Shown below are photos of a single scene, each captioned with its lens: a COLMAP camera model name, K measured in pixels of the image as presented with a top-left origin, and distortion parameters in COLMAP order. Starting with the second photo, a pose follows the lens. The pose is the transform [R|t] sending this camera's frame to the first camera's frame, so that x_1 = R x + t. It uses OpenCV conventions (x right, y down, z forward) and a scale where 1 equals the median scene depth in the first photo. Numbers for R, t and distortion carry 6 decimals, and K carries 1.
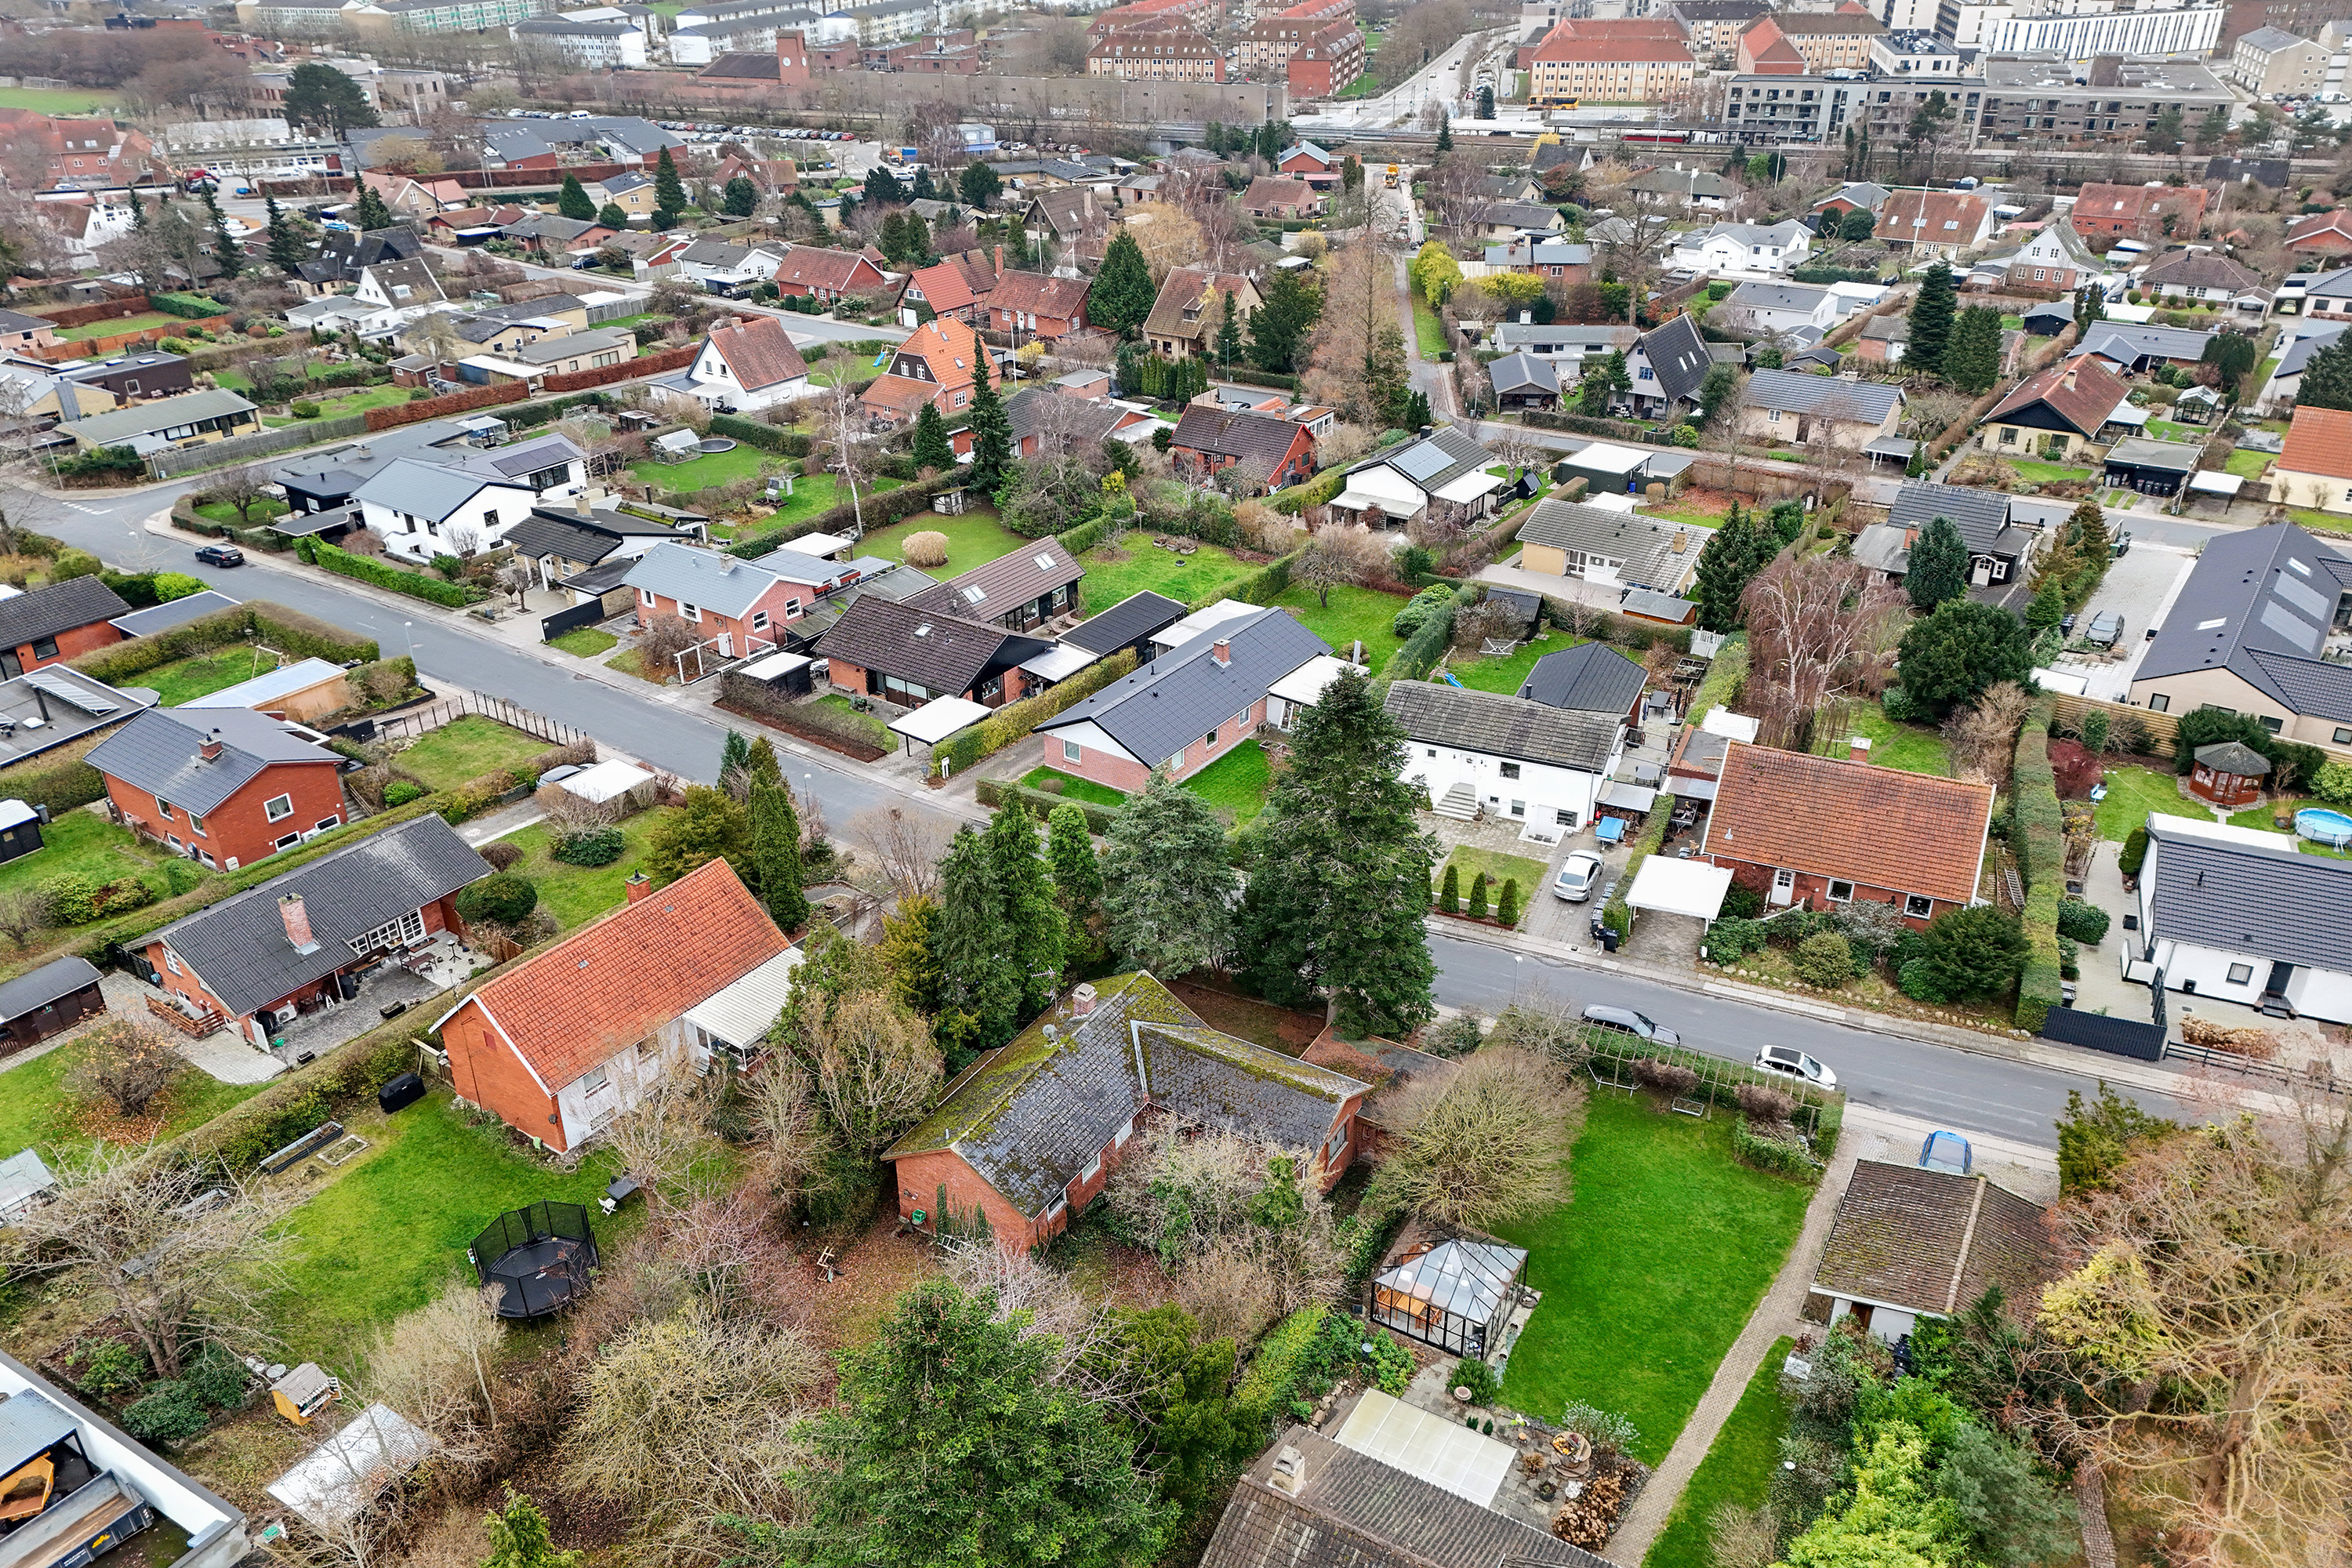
lens RADIAL K [[1726.9, 0, 1178.4], [0, 1726.9, 775.2], [0, 0, 1]] dist [0.091748, -0.086766]
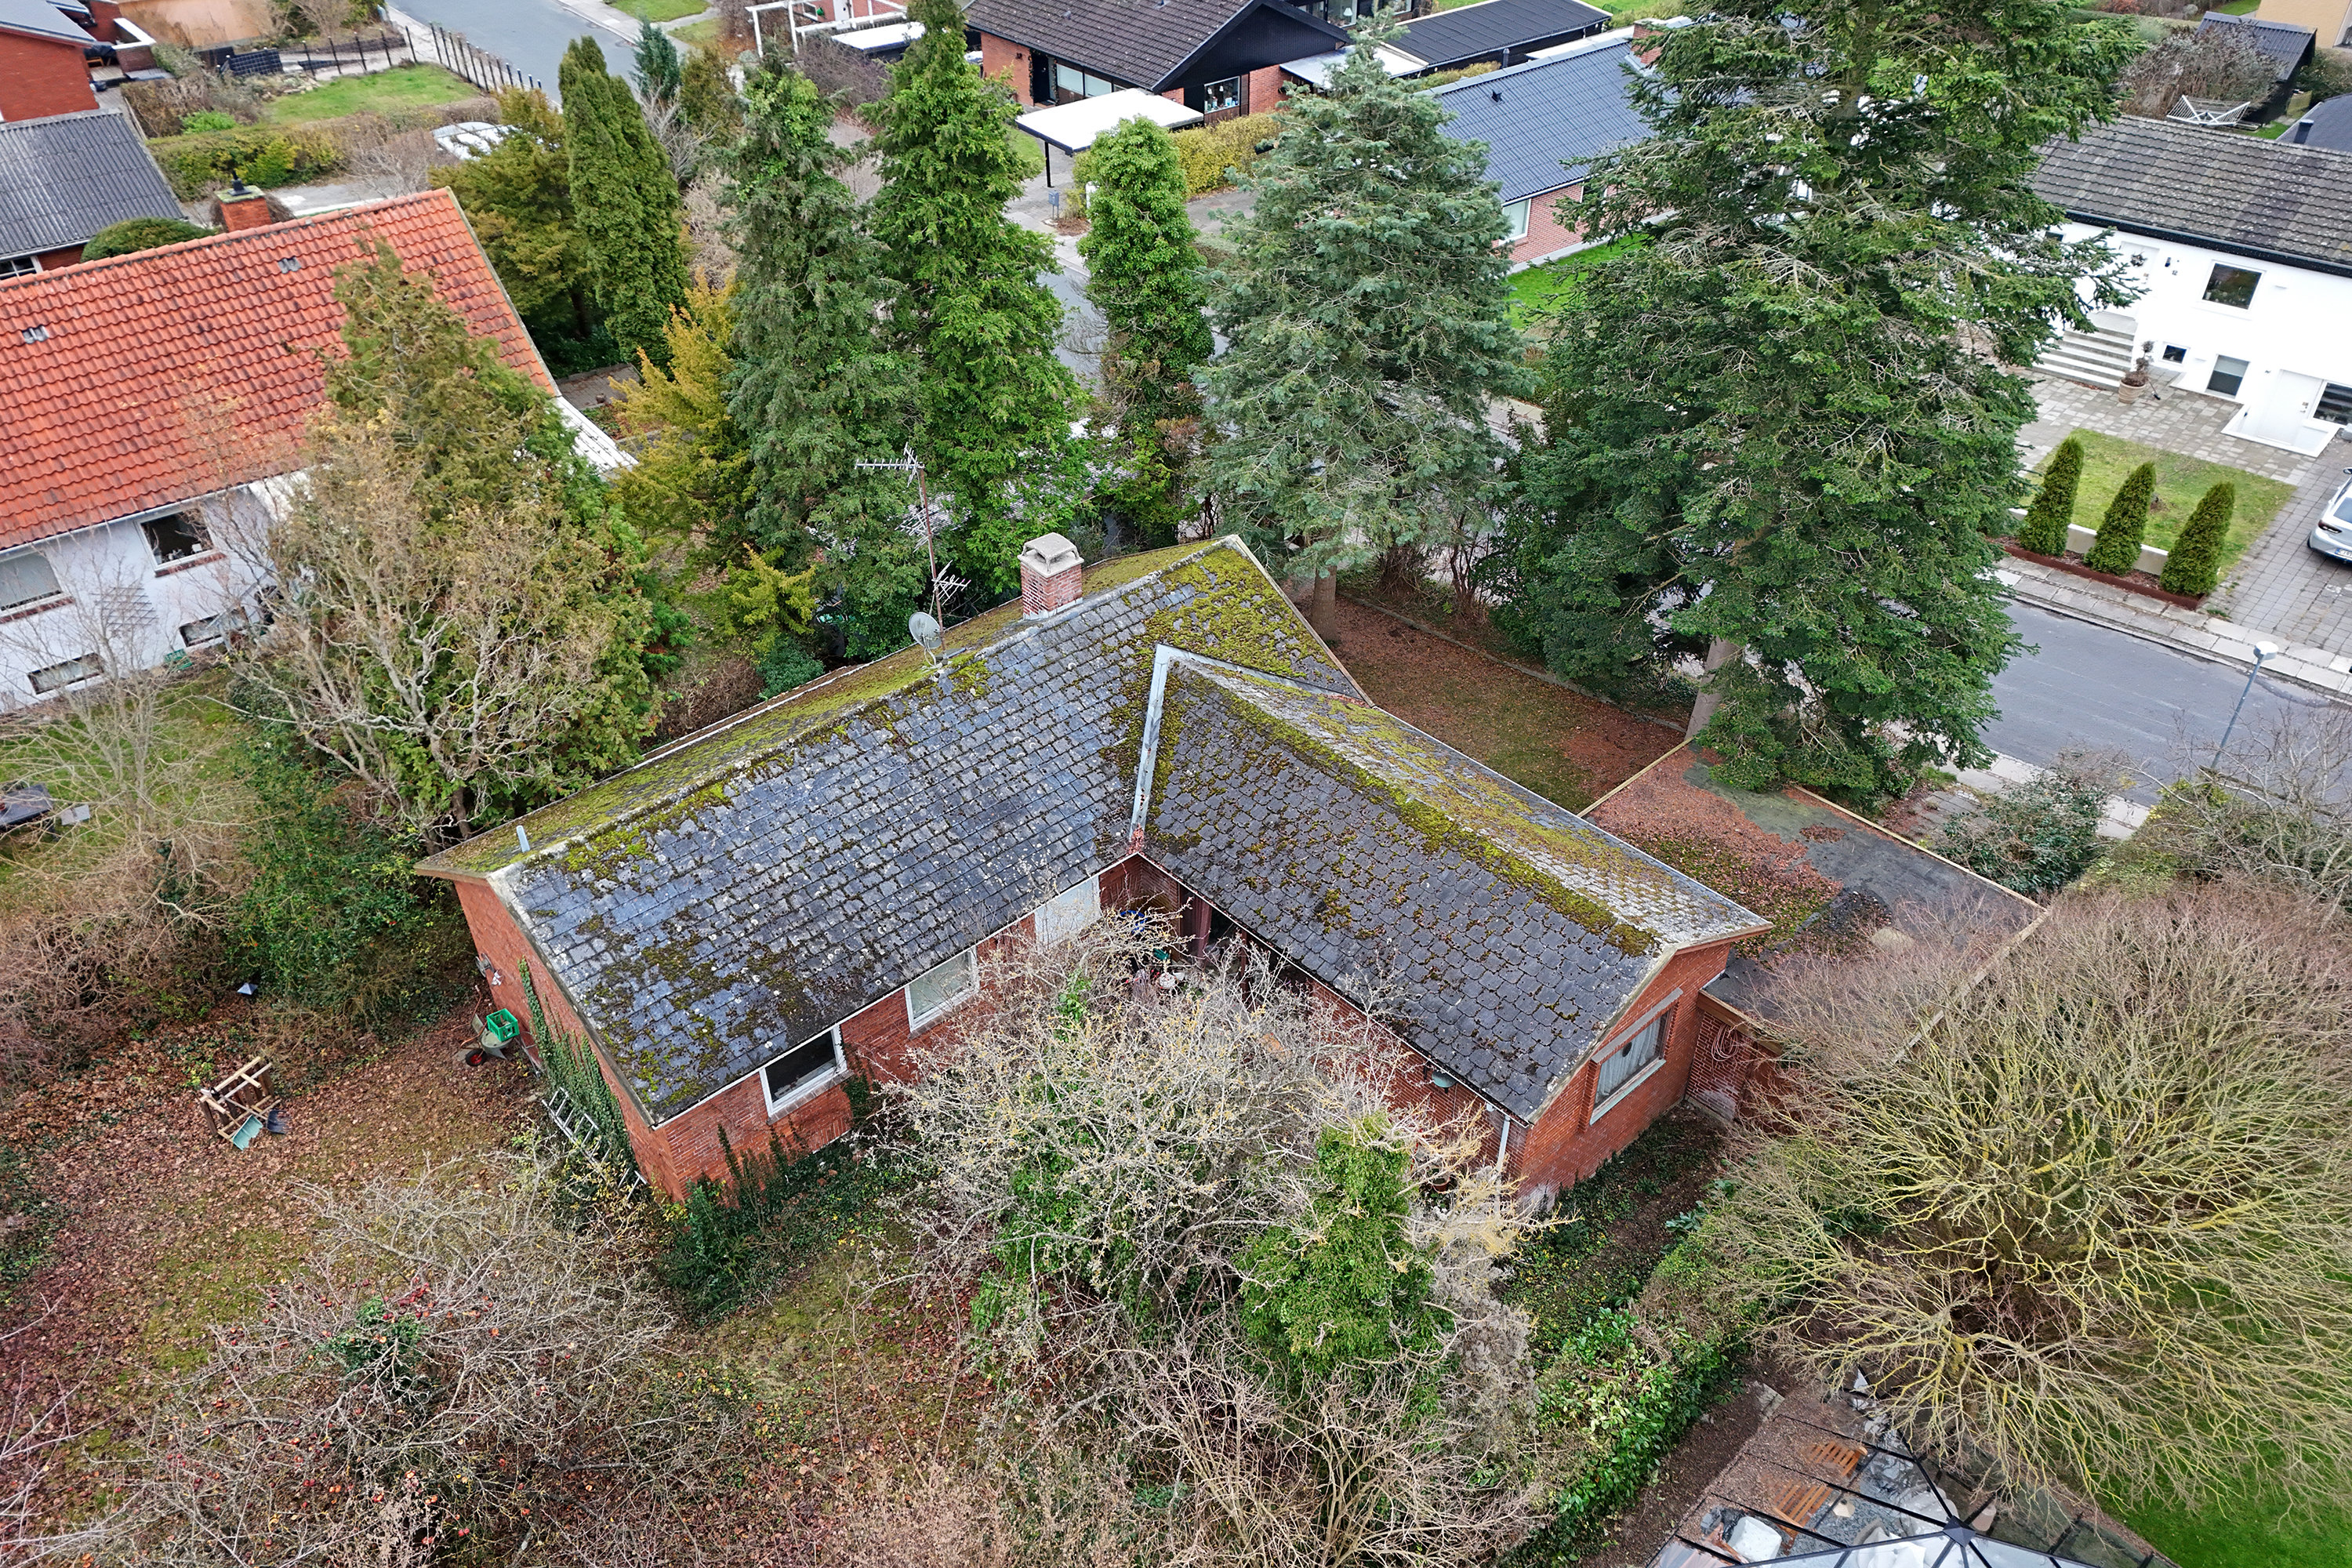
lens RADIAL K [[1718.3, 0, 1178.4], [0, 1718.3, 790.8], [0, 0, 1]] dist [0.089108, -0.079663]
pose [[0.958557, 0.170409, -0.228318, 0.049197], [-0.128041, 0.973577, 0.189087, 0.068504], [0.254507, -0.152017, 0.955048, 0.427106]]
